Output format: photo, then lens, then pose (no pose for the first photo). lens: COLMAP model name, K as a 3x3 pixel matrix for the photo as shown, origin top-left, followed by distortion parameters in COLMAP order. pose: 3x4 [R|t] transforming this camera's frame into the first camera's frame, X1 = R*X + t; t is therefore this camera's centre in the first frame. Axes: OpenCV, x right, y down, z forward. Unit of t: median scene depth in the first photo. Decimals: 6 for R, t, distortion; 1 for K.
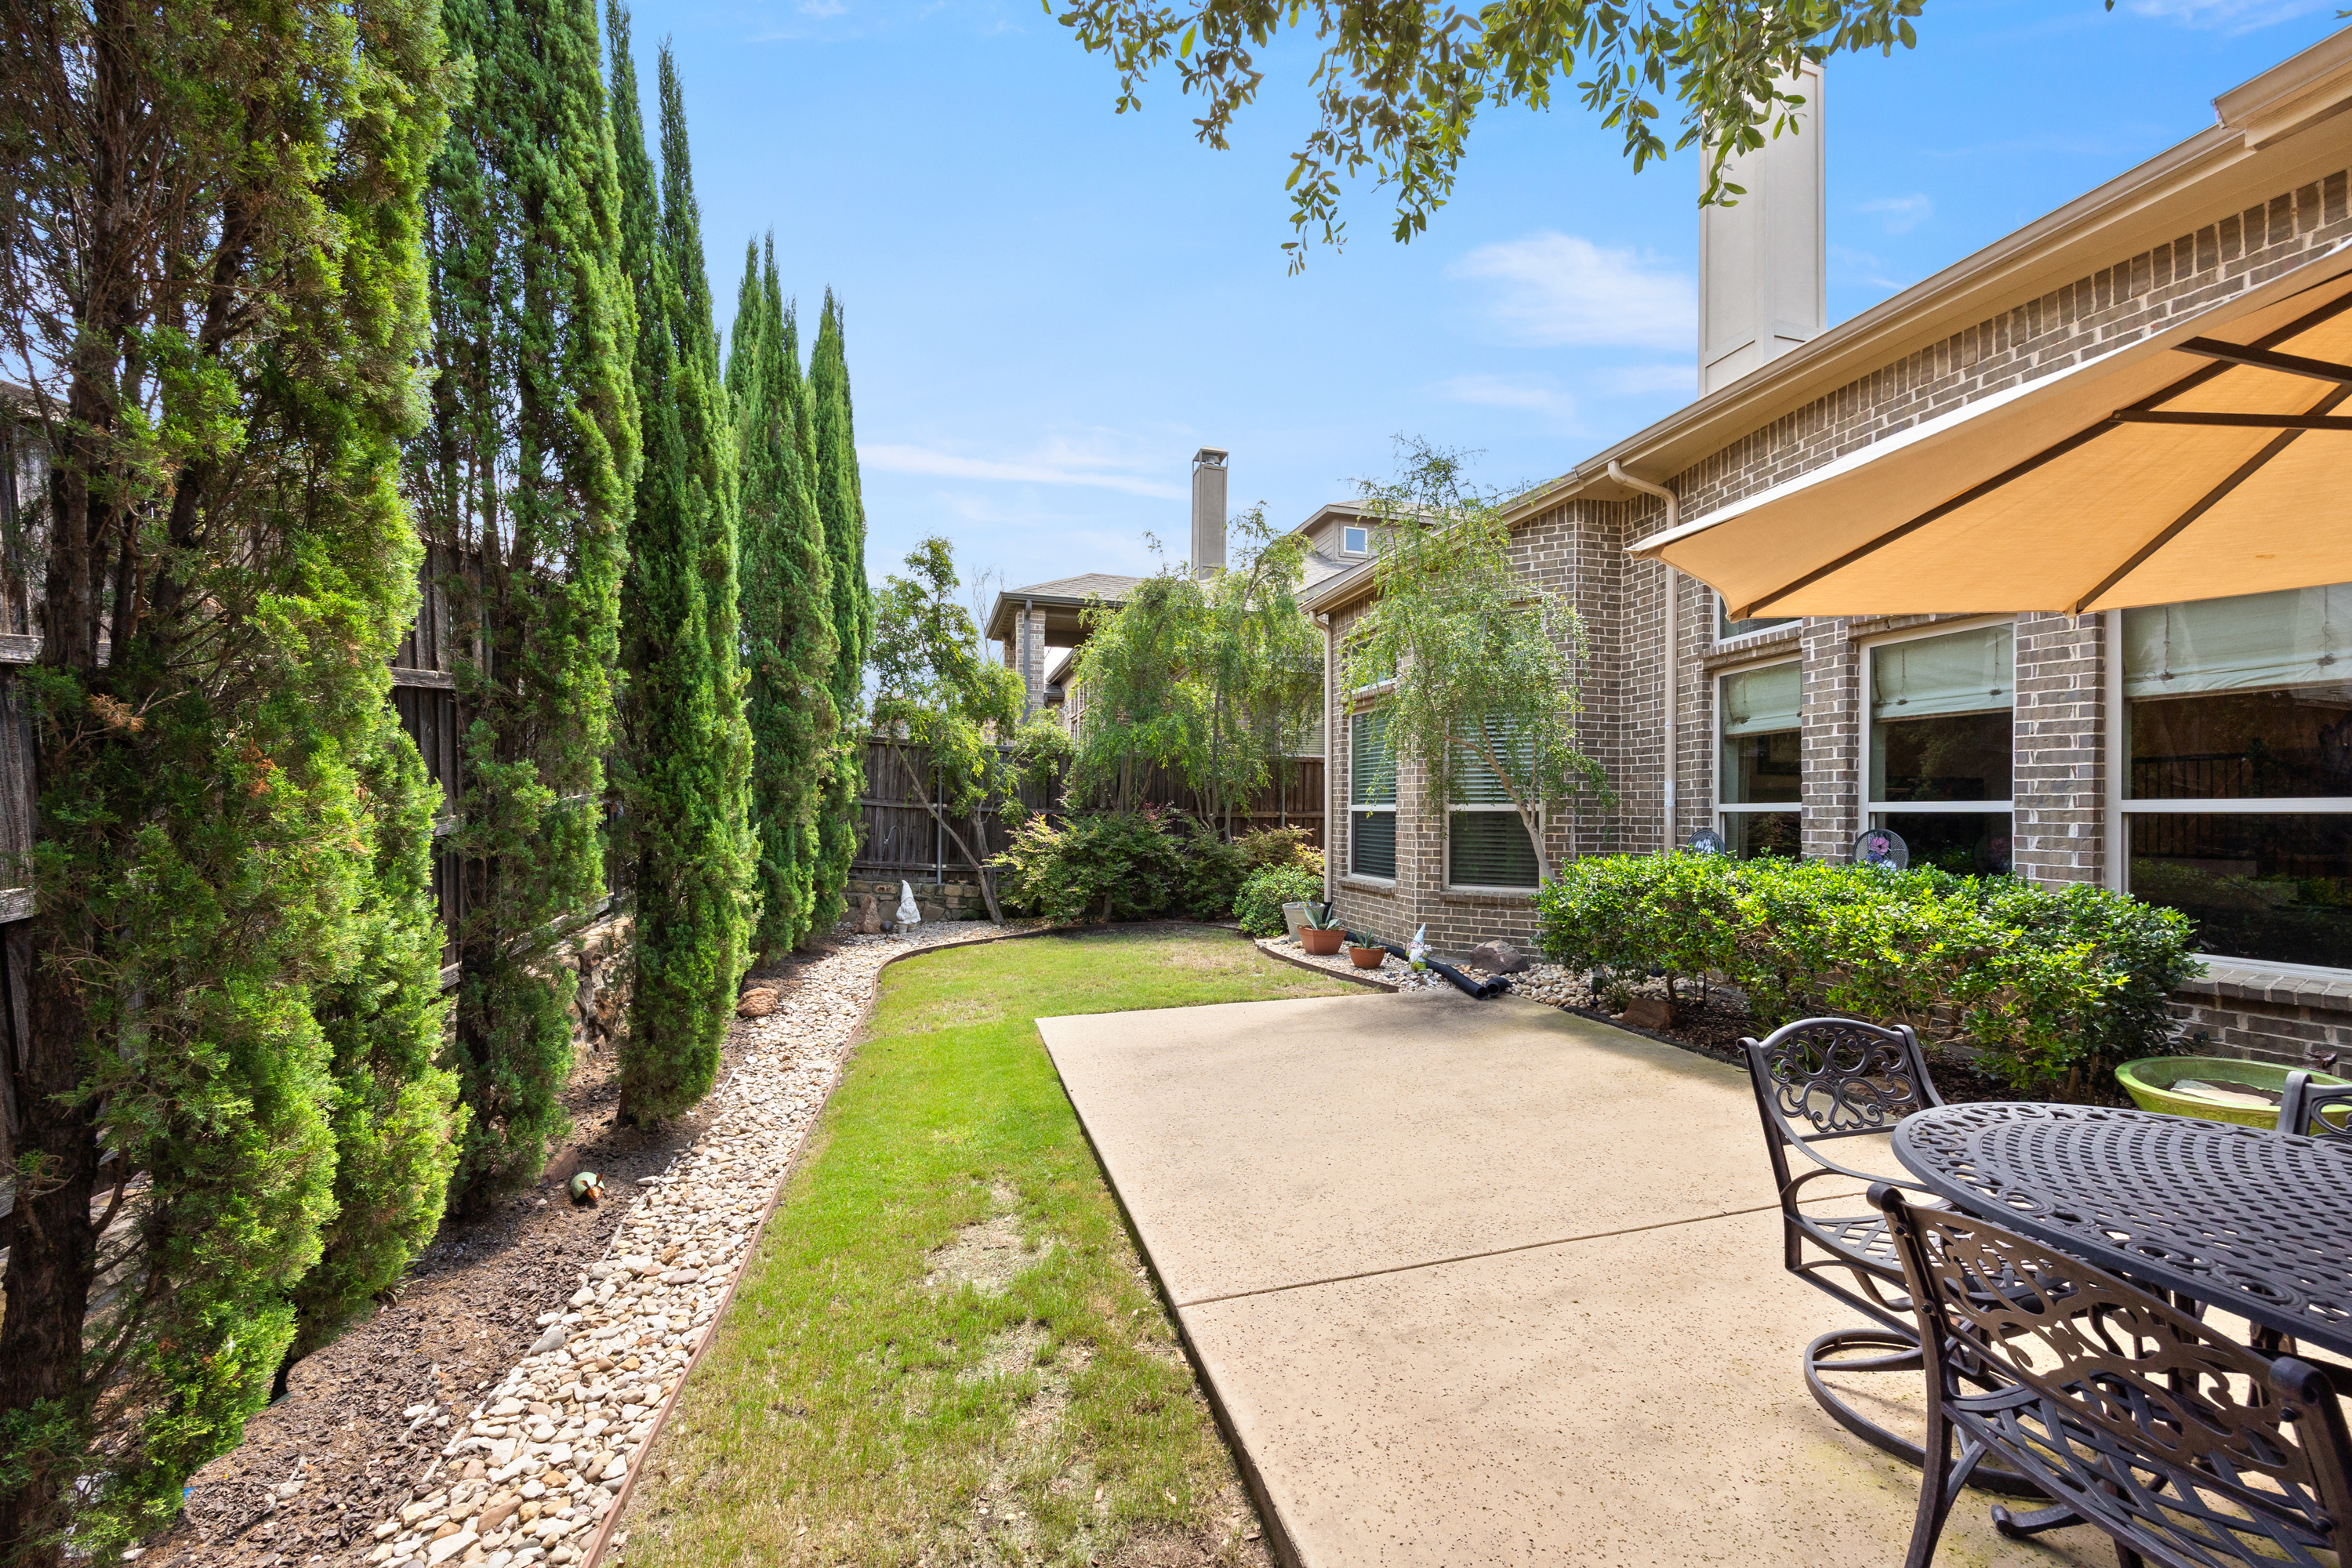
lens RADIAL K [[958.3, 0, 1198.2], [0, 958.3, 825.8], [0, 0, 1]] dist [-0.002714, -0.000010]
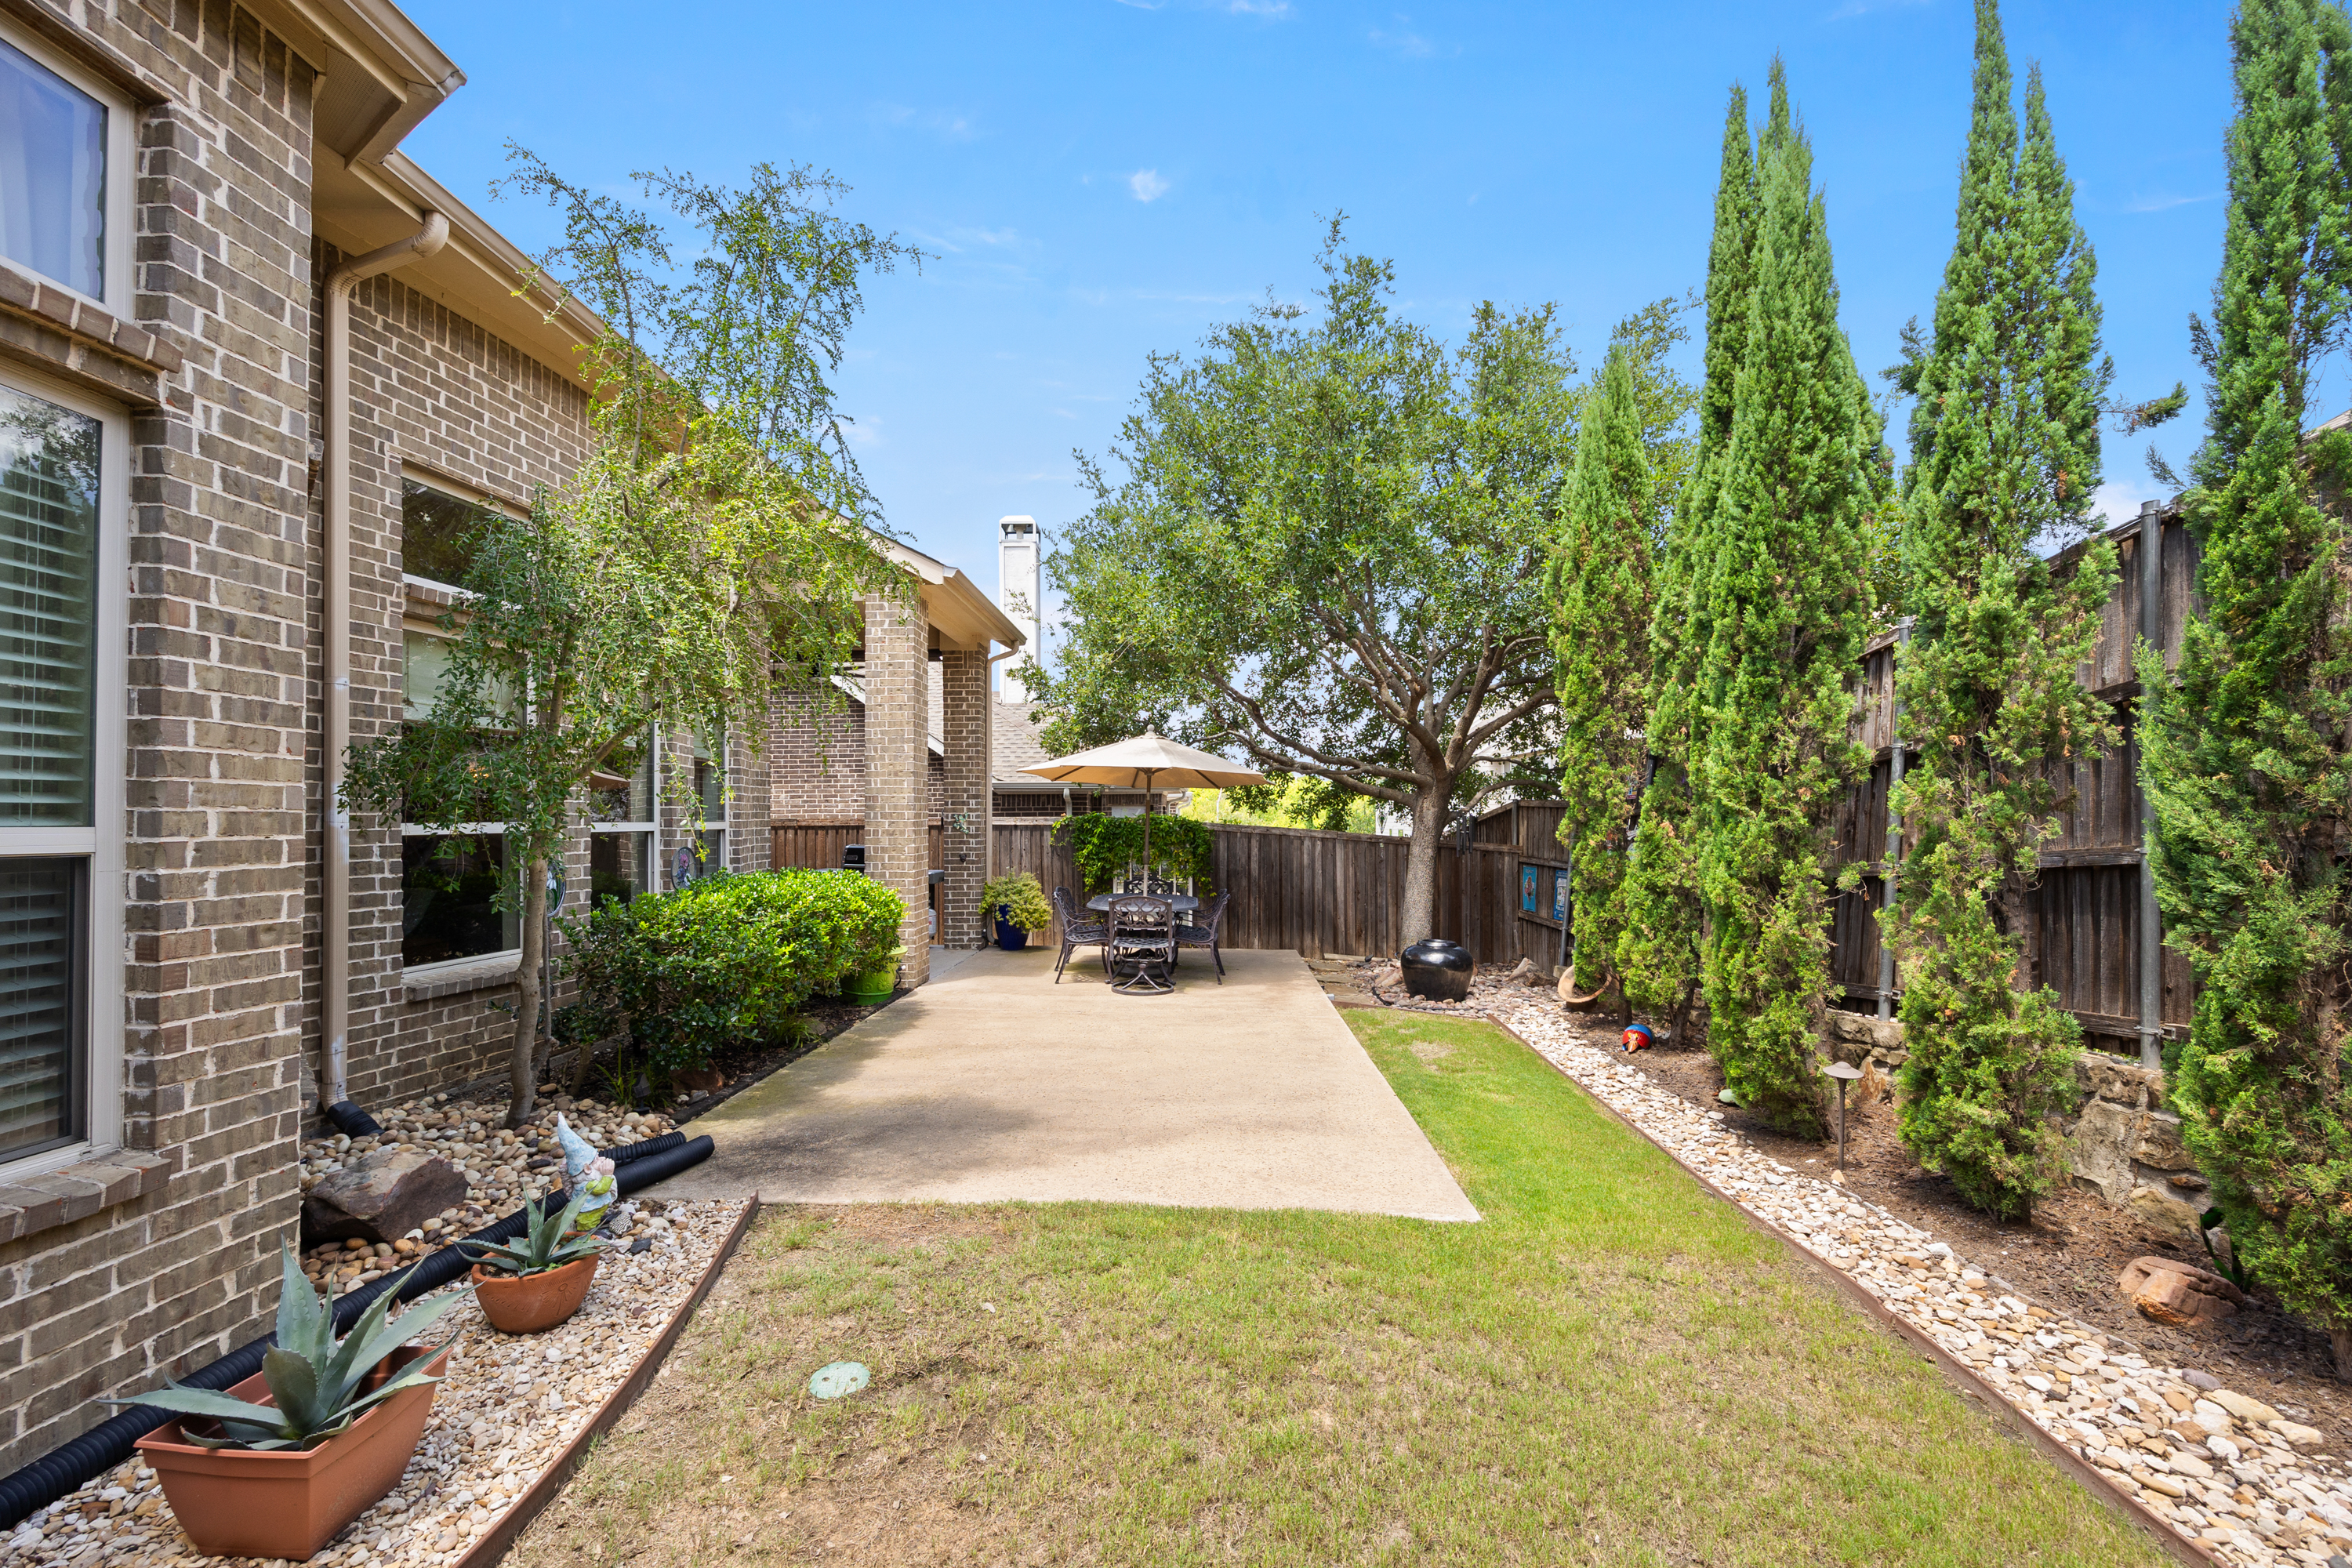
lens RADIAL K [[958.3, 0, 1198.2], [0, 958.3, 825.8], [0, 0, 1]] dist [-0.002714, -0.000010]
pose [[-0.960055, -0.002312, 0.279801, -0.197498], [0.002350, 0.999864, 0.016324, -0.038778], [-0.279801, 0.016330, -0.959919, 1.866901]]
